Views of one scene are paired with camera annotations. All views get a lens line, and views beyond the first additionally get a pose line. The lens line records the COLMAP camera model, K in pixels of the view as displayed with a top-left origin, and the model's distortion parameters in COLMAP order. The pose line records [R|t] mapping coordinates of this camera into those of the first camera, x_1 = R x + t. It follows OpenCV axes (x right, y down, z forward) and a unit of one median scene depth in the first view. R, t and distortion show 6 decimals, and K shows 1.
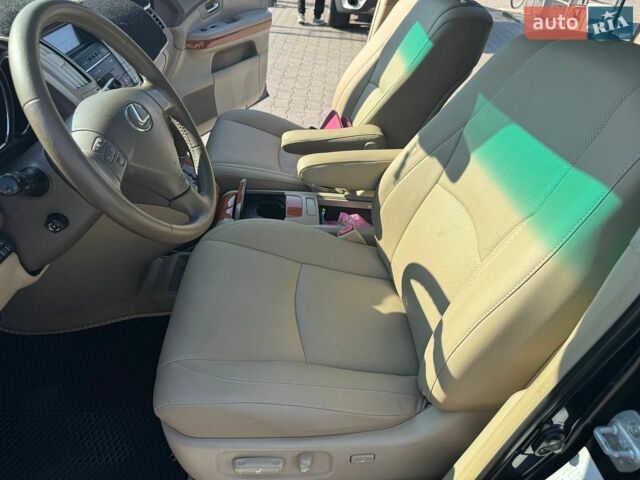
lens RADIAL K [[454.6, 0, 321.2], [0, 454.6, 244.2], [0, 0, 1]] dist [0.021759, -0.035557]
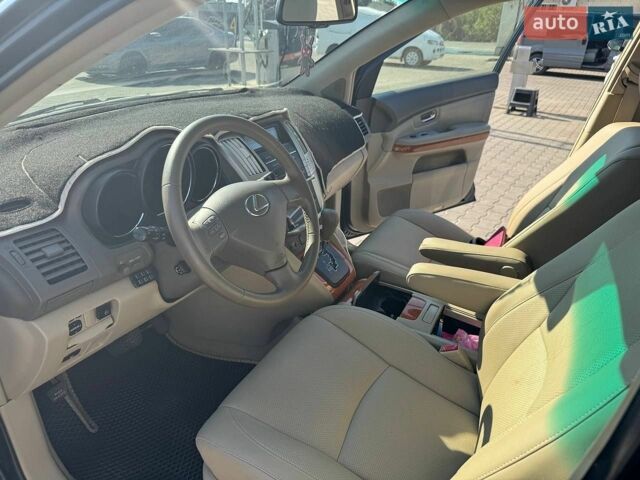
lens RADIAL K [[454.6, 0, 323.1], [0, 454.6, 241.8], [0, 0, 1]] dist [0.021759, -0.035557]
pose [[0.852183, 0.207352, -0.480405, 0.220664], [-0.296227, 0.948011, -0.116293, -0.047237], [0.431316, 0.241412, 0.869302, -0.003740]]
